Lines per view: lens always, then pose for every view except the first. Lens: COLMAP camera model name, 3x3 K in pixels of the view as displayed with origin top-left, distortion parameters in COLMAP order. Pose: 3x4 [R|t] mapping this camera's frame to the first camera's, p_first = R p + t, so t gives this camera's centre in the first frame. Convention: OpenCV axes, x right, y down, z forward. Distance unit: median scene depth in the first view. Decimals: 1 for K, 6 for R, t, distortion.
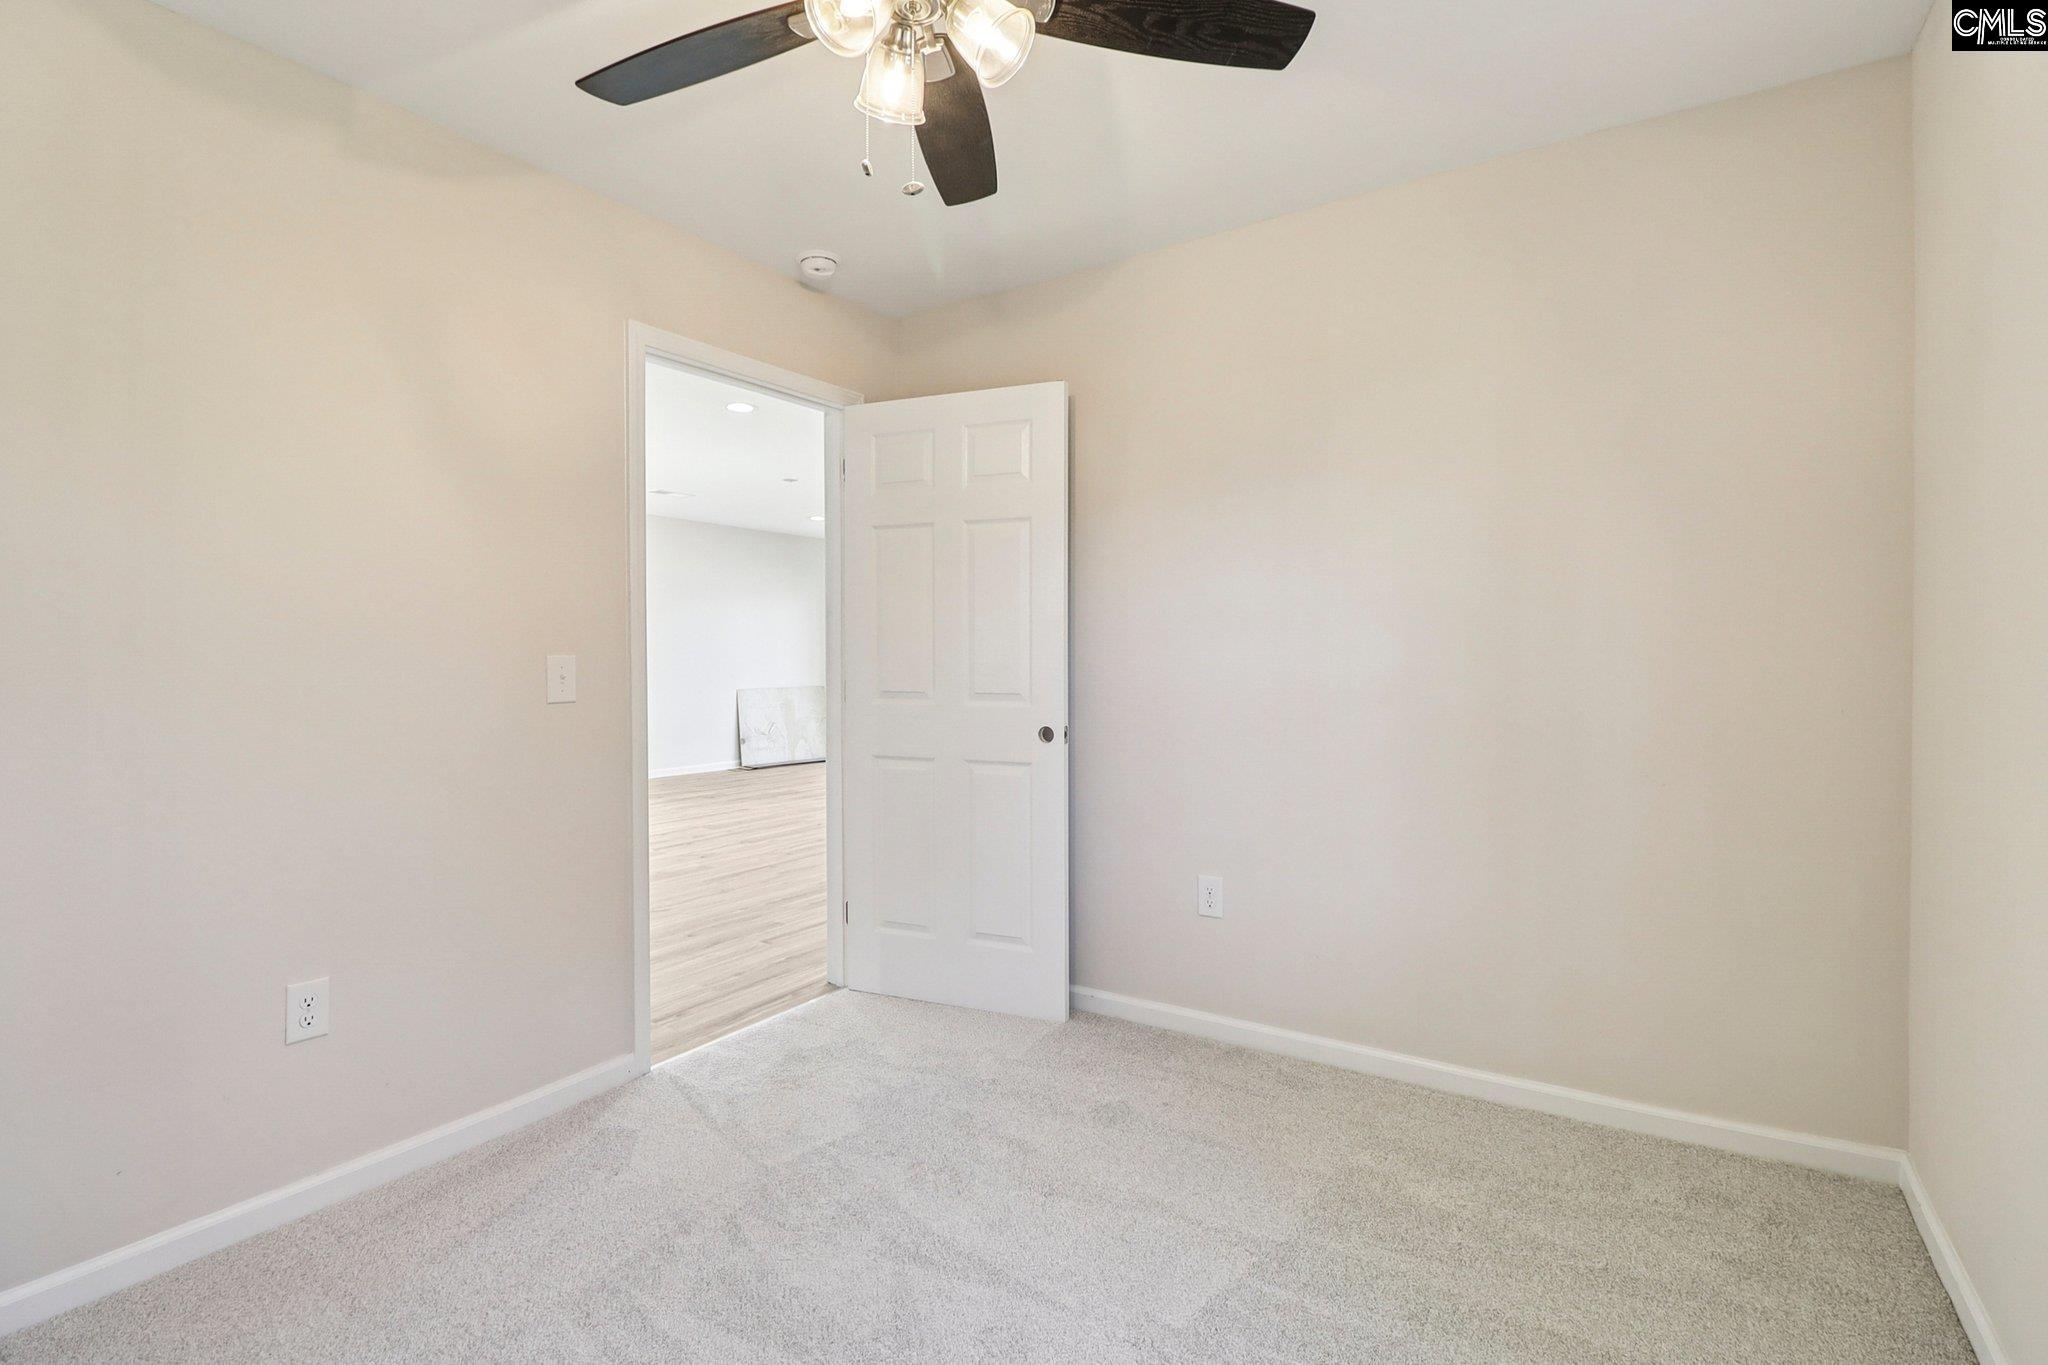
lens RADIAL K [[954.4, 0, 1026.5], [0, 954.4, 652.9], [0, 0, 1]] dist [-0.001394, -0.014160]
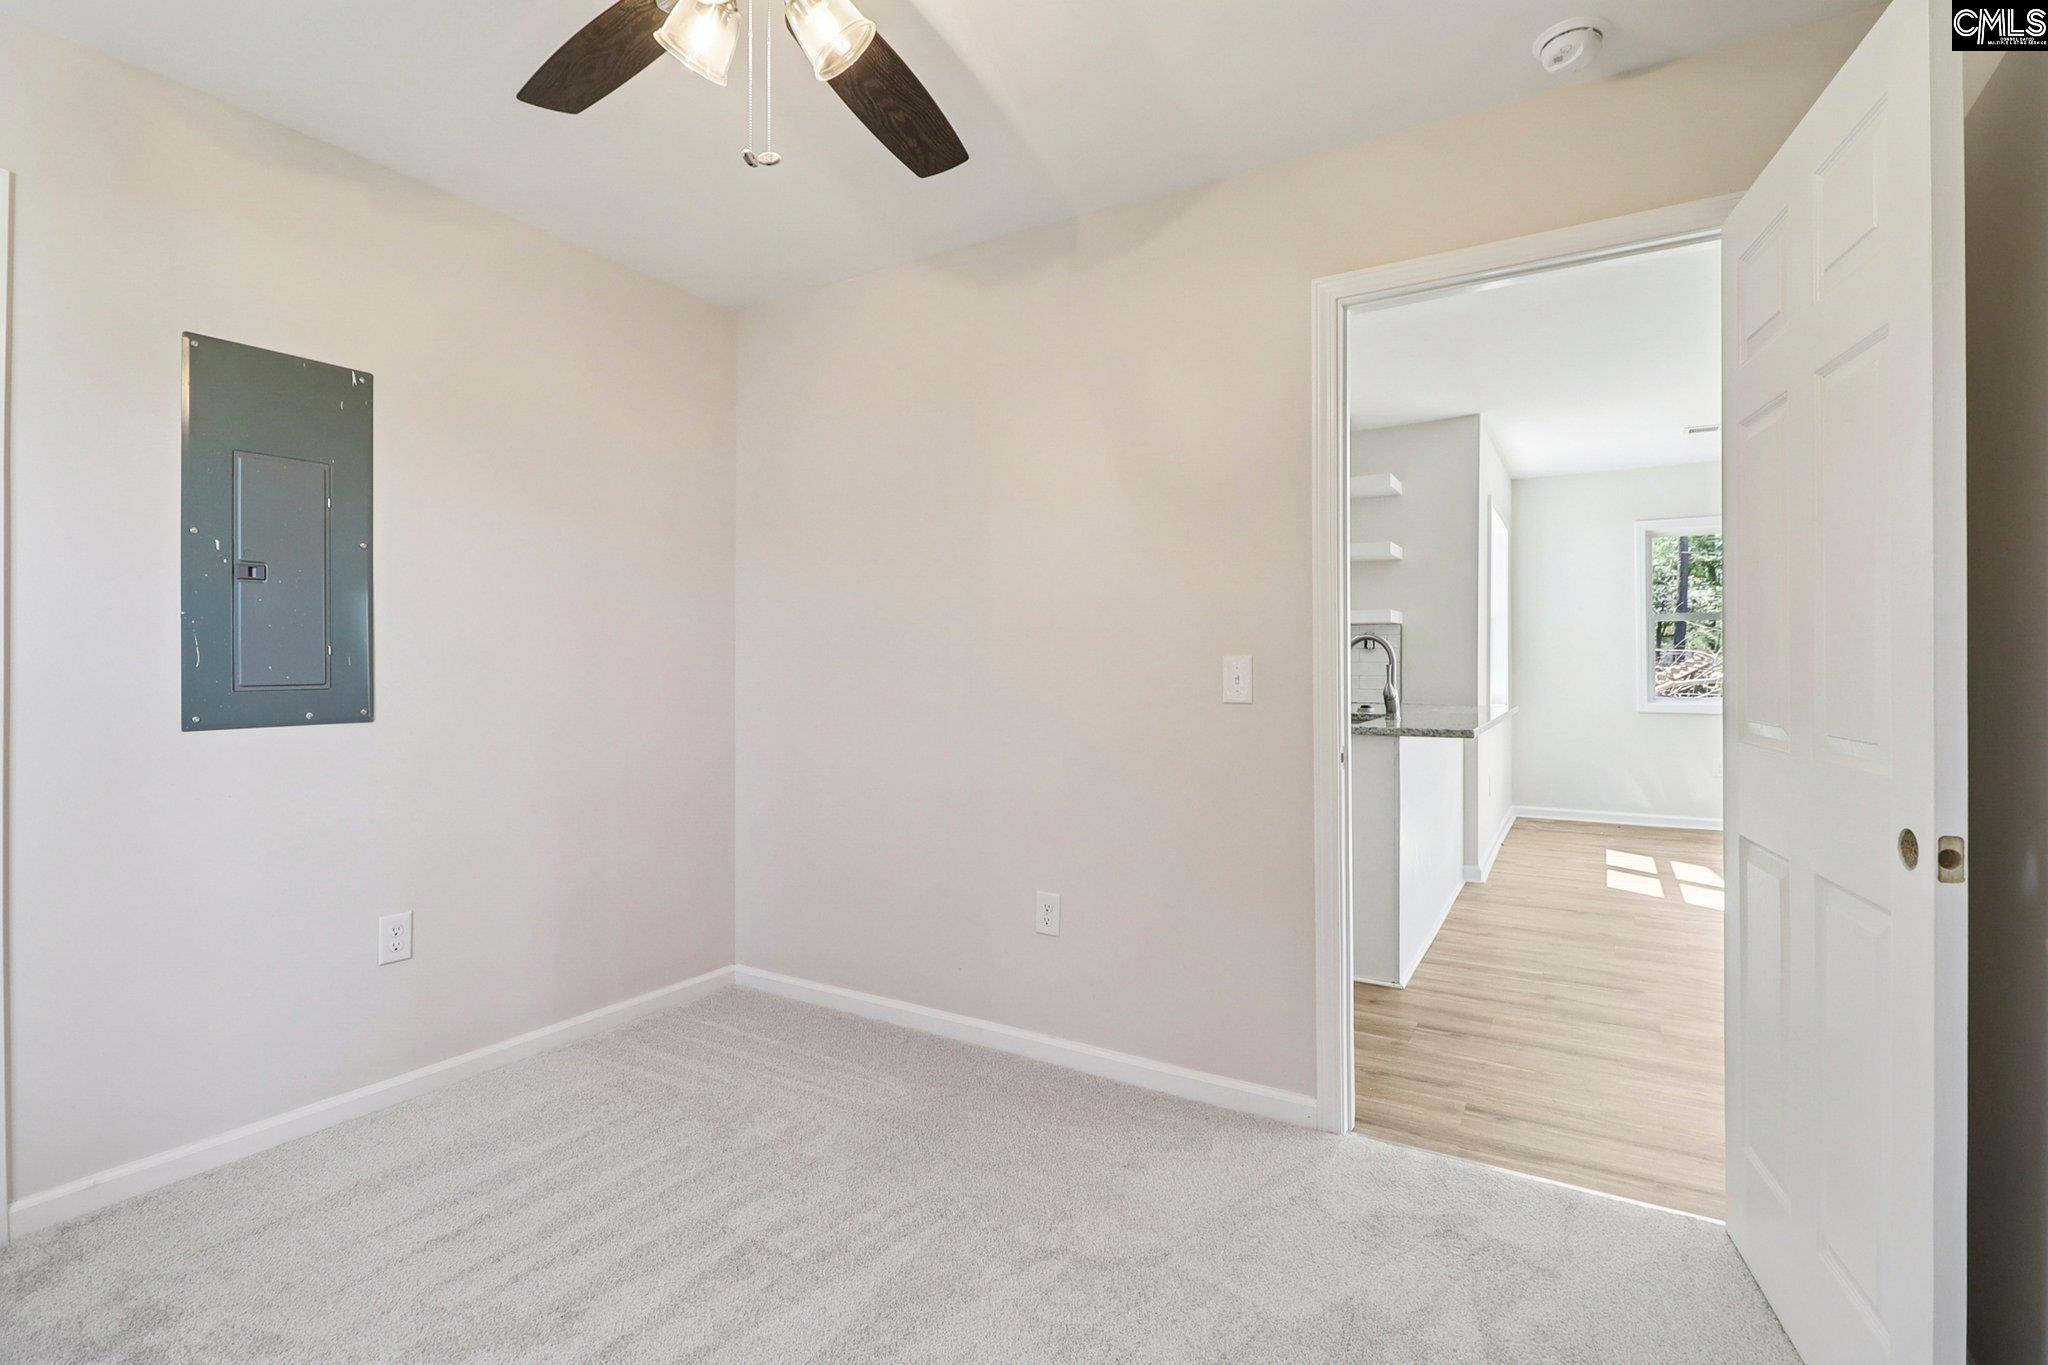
lens RADIAL K [[945.0, 0, 1028.8], [0, 945.0, 662.6], [0, 0, 1]] dist [-0.002704, -0.000242]
pose [[0.050378, 0.006129, -0.998711, 0.460701], [0.000700, 0.999981, 0.006172, 0.004249], [0.998730, -0.001010, 0.050373, 0.692687]]
